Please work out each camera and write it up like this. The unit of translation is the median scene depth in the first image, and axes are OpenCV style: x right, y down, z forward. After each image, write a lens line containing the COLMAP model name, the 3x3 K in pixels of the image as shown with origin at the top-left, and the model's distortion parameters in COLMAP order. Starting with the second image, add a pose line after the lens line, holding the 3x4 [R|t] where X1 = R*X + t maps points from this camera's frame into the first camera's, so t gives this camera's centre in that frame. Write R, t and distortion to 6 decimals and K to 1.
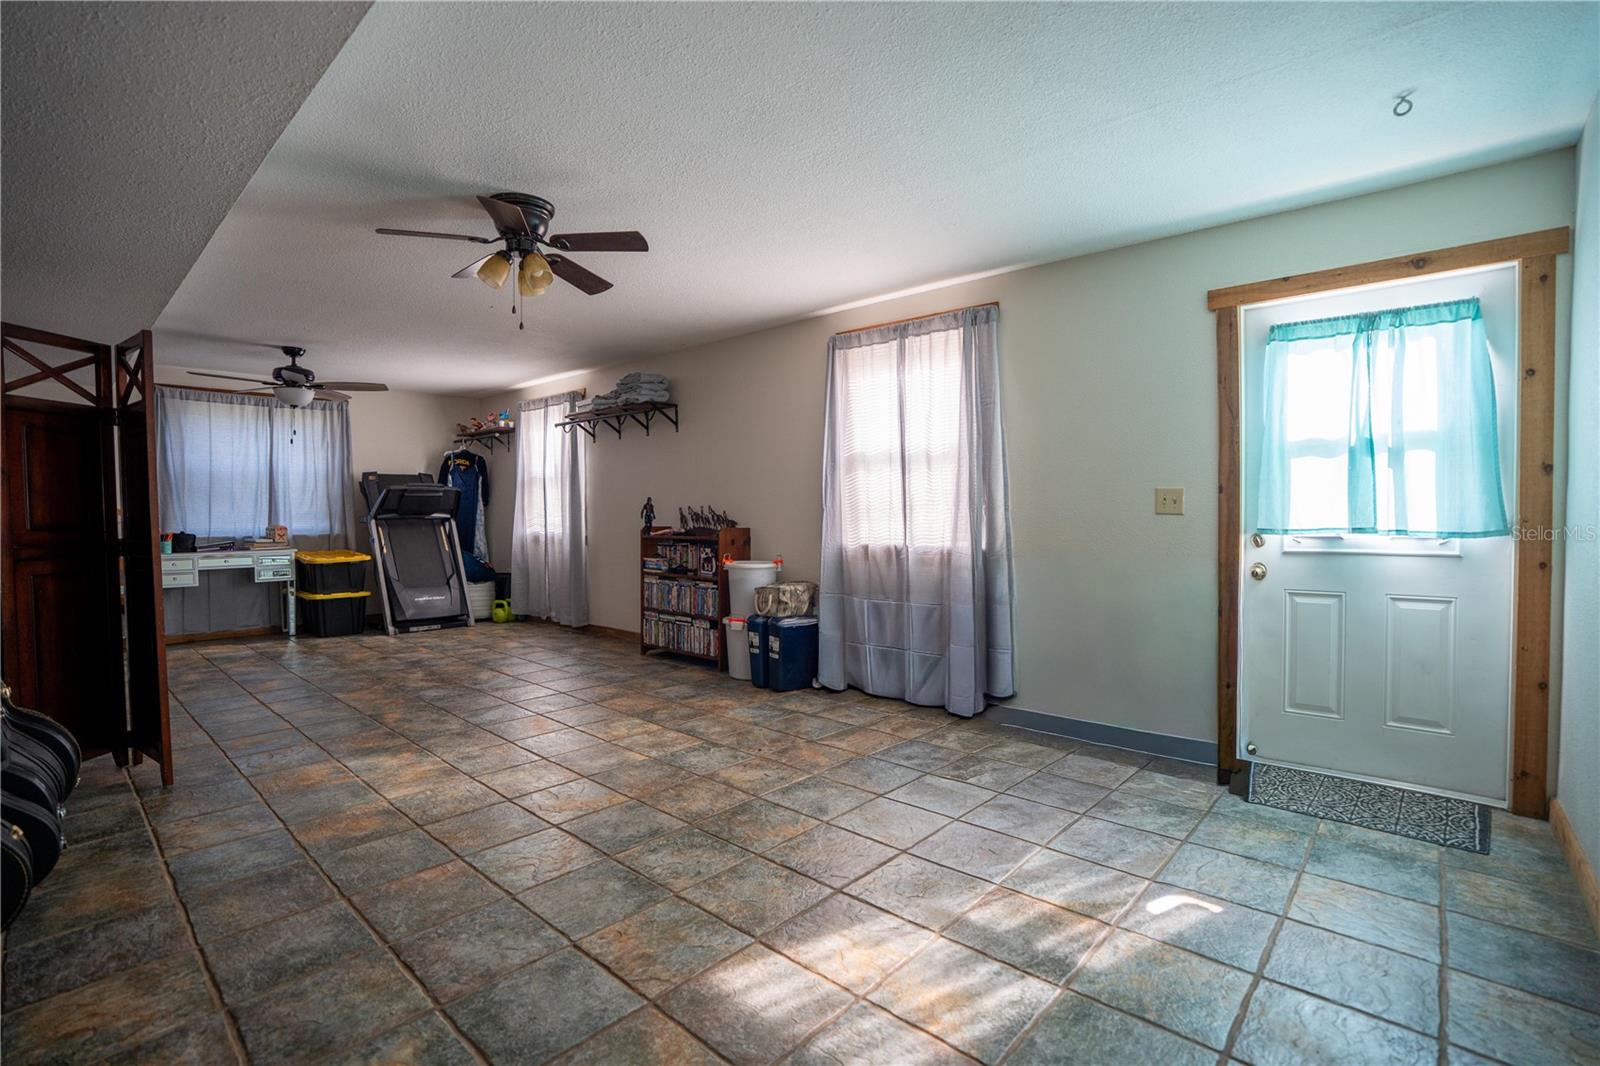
lens RADIAL K [[740.4, 0, 797.7], [0, 740.4, 526.1], [0, 0, 1]] dist [-0.065787, 0.023791]
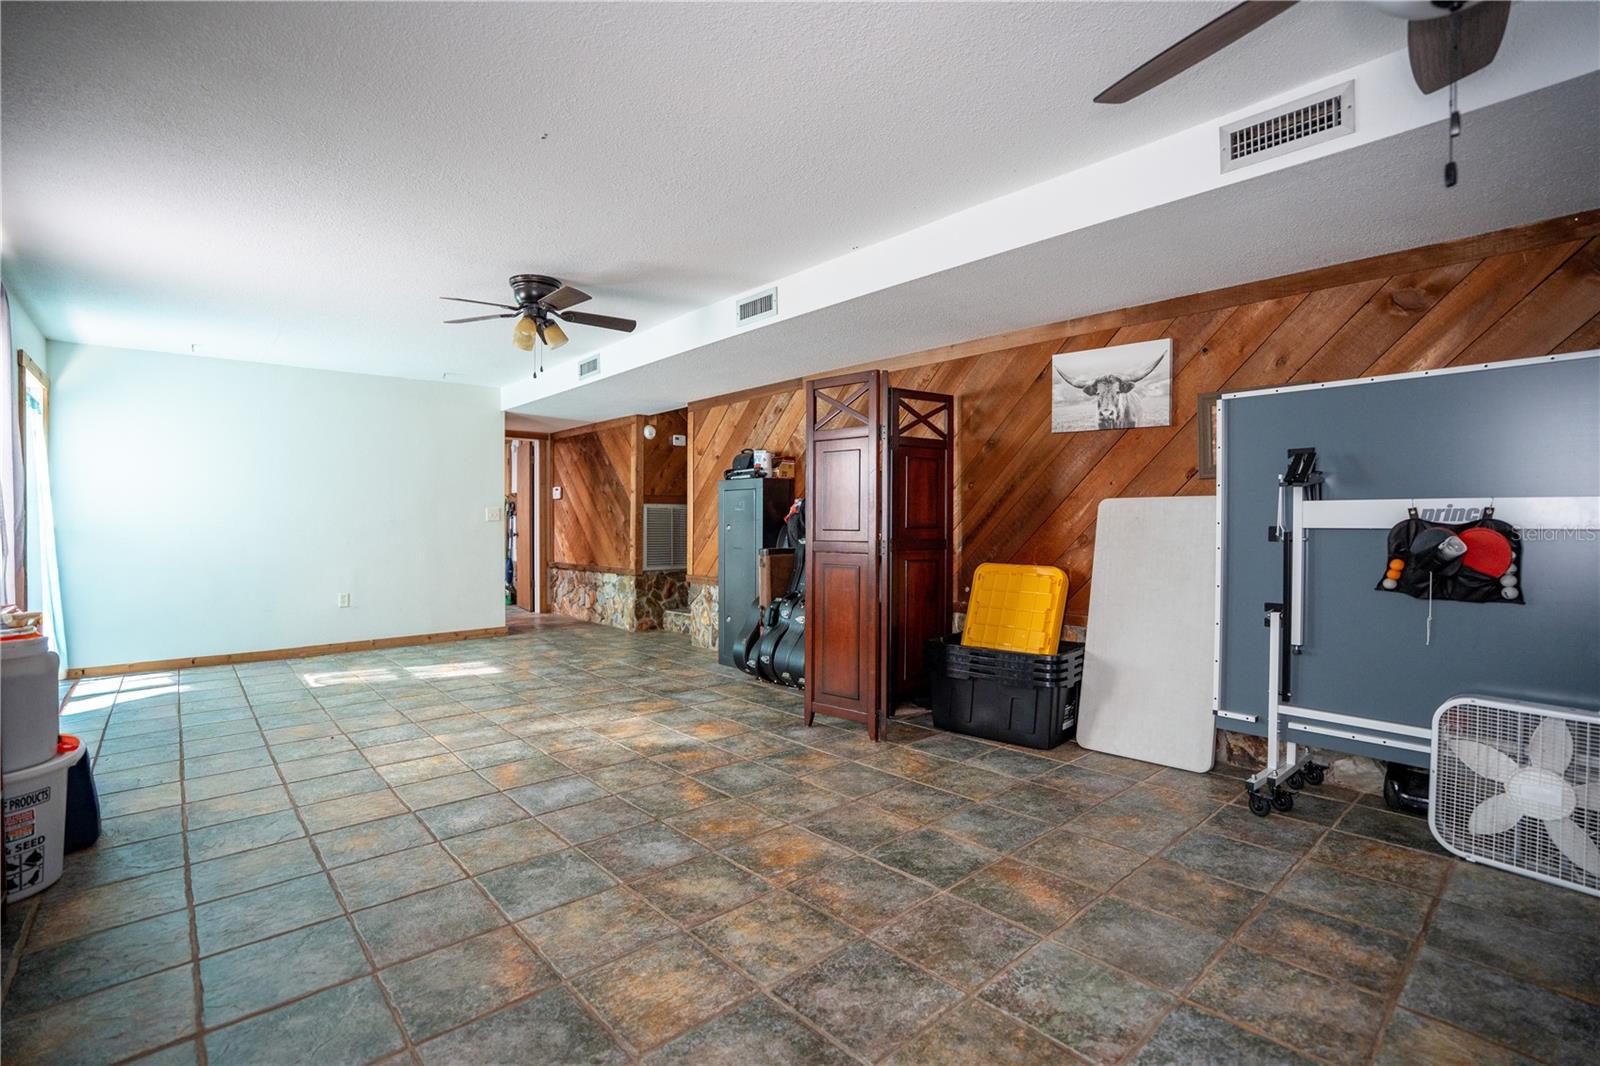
lens RADIAL K [[740.4, 0, 798.7], [0, 740.4, 531.6], [0, 0, 1]] dist [-0.065787, 0.023791]
pose [[-0.994394, 0.006885, 0.105513, -0.759356], [0.010838, 0.999259, 0.036931, -0.031631], [-0.105180, 0.037867, -0.993732, 1.752109]]
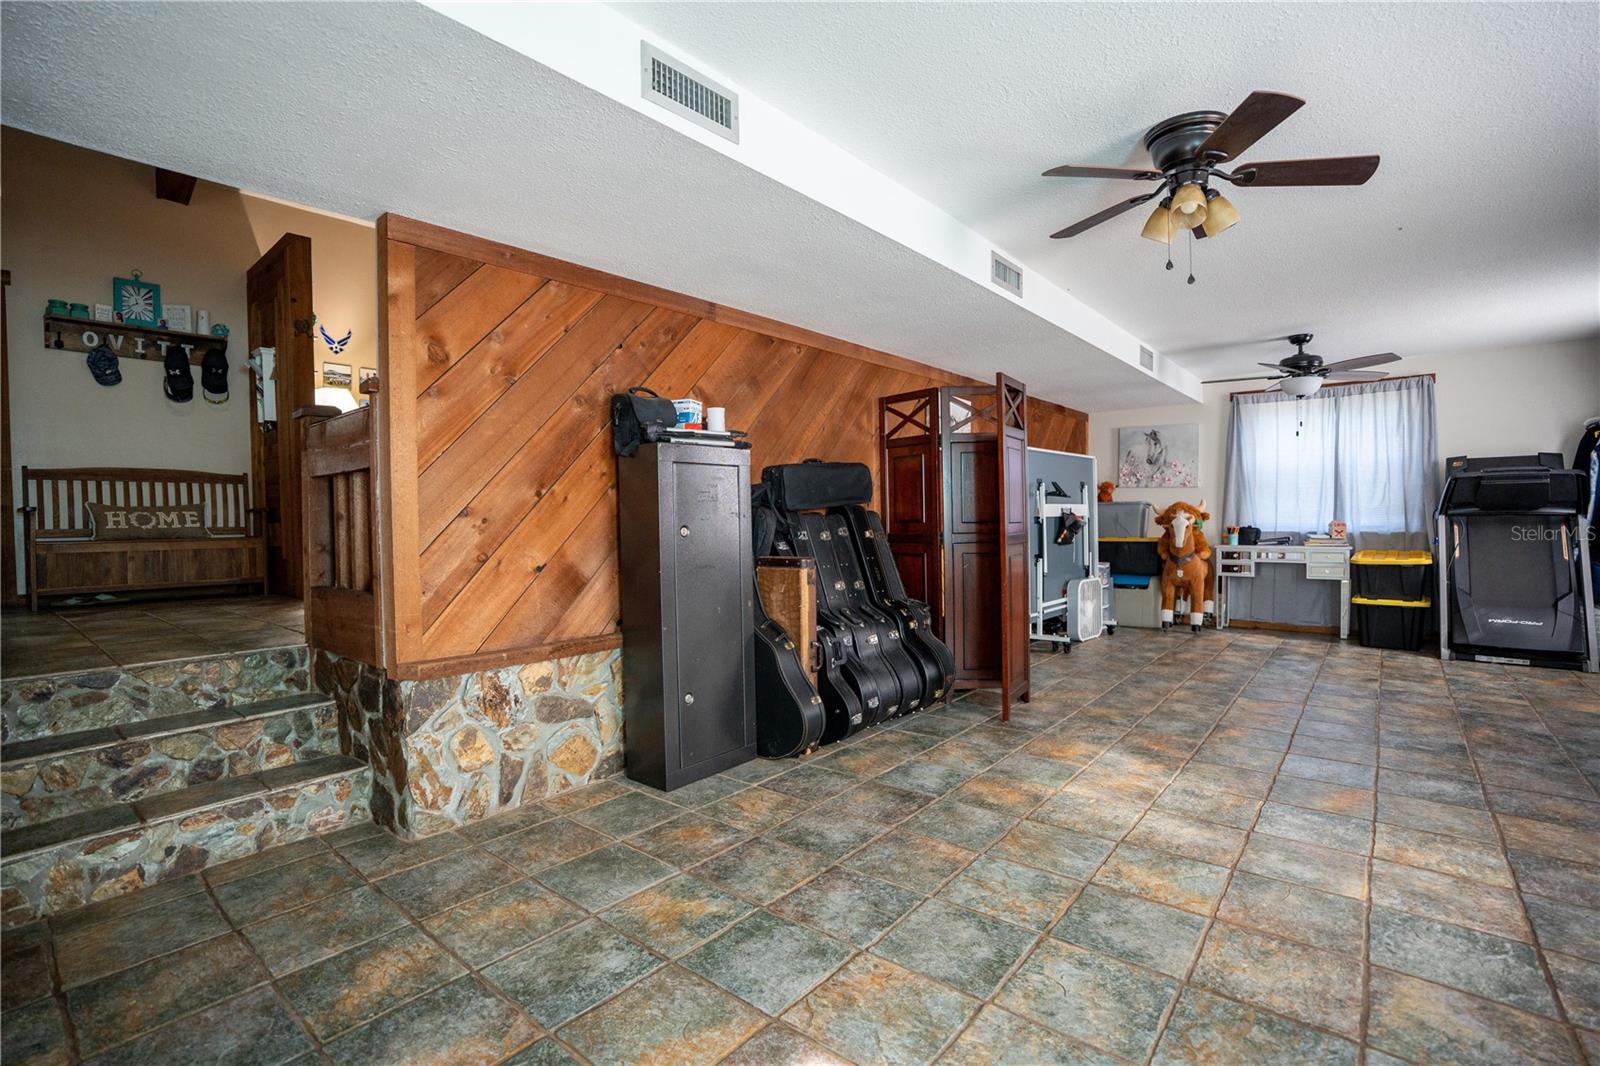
lens RADIAL K [[740.4, 0, 797.0], [0, 740.4, 527.7], [0, 0, 1]] dist [-0.065787, 0.023791]
pose [[0.051066, 0.022058, -0.998452, 0.317905], [-0.010212, 0.999715, 0.021564, -0.009179], [0.998643, 0.009095, 0.051276, 0.411631]]
